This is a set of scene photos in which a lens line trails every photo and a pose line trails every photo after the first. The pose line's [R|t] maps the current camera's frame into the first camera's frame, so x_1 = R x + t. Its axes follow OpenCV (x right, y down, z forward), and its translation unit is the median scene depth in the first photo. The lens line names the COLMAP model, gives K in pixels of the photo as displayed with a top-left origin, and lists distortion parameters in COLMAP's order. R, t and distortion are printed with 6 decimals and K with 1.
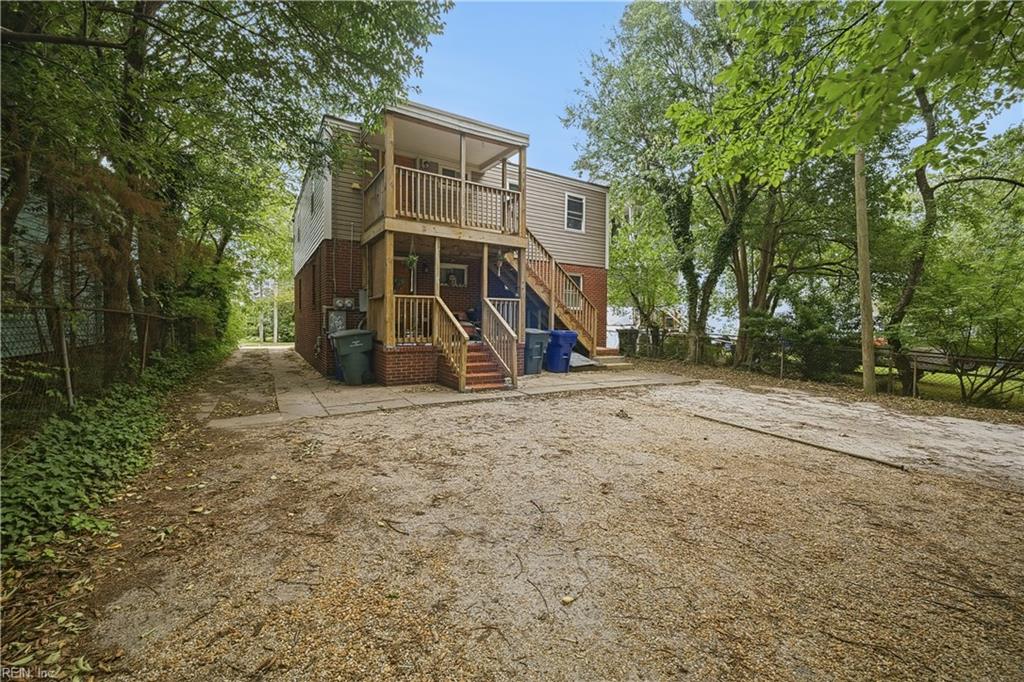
lens RADIAL K [[402.9, 0, 512.0], [0, 402.9, 341.0], [0, 0, 1]] dist [0.000361, -0.000065]
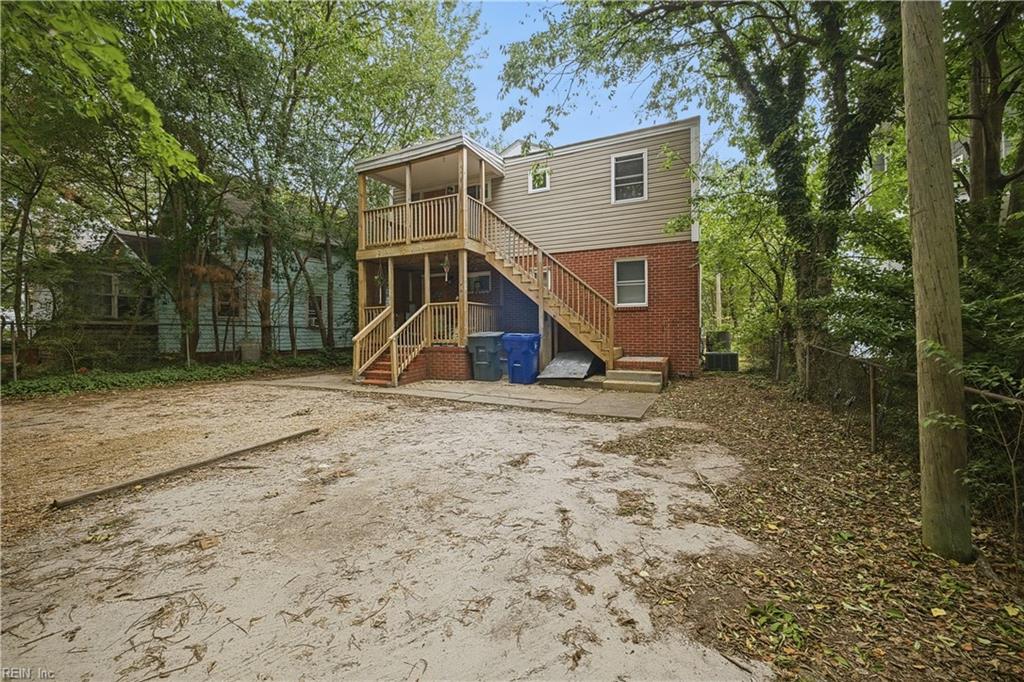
lens RADIAL K [[402.9, 0, 512.0], [0, 402.9, 341.0], [0, 0, 1]] dist [0.000361, -0.000065]
pose [[0.544686, 0.003444, -0.838633, 0.824946], [-0.025504, 0.999597, -0.012460, 0.000908], [0.838252, 0.028175, 0.544554, 0.520168]]
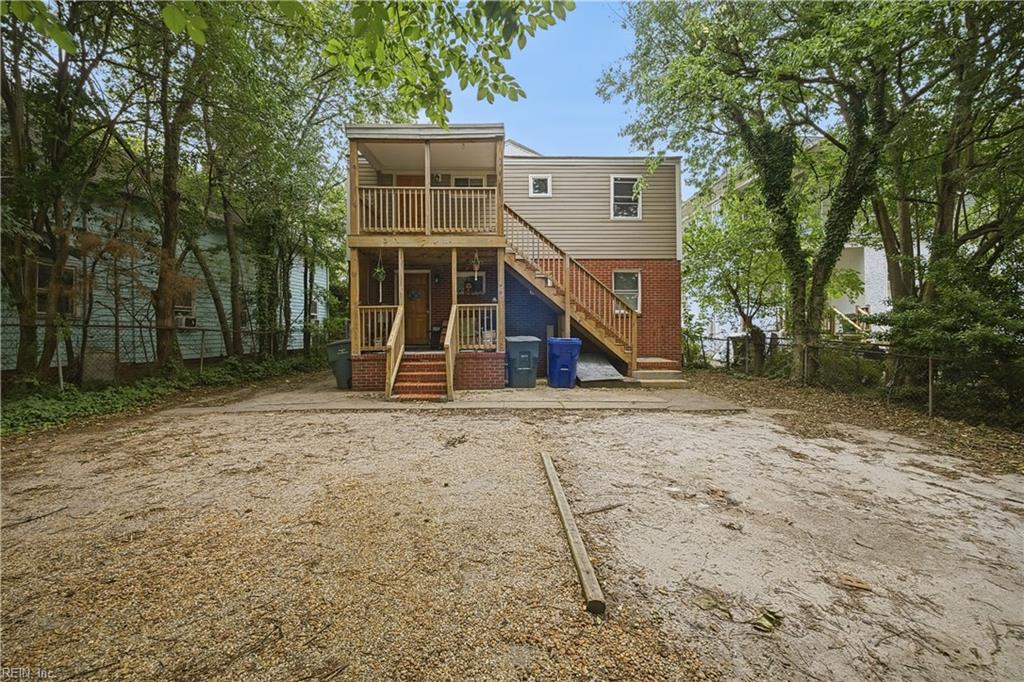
lens RADIAL K [[402.9, 0, 512.0], [0, 402.9, 341.0], [0, 0, 1]] dist [0.000361, -0.000065]
pose [[0.866836, -0.008462, -0.498521, 0.452173], [-0.005347, 0.999641, -0.026265, 0.003351], [0.498564, 0.025433, 0.866480, 0.208243]]
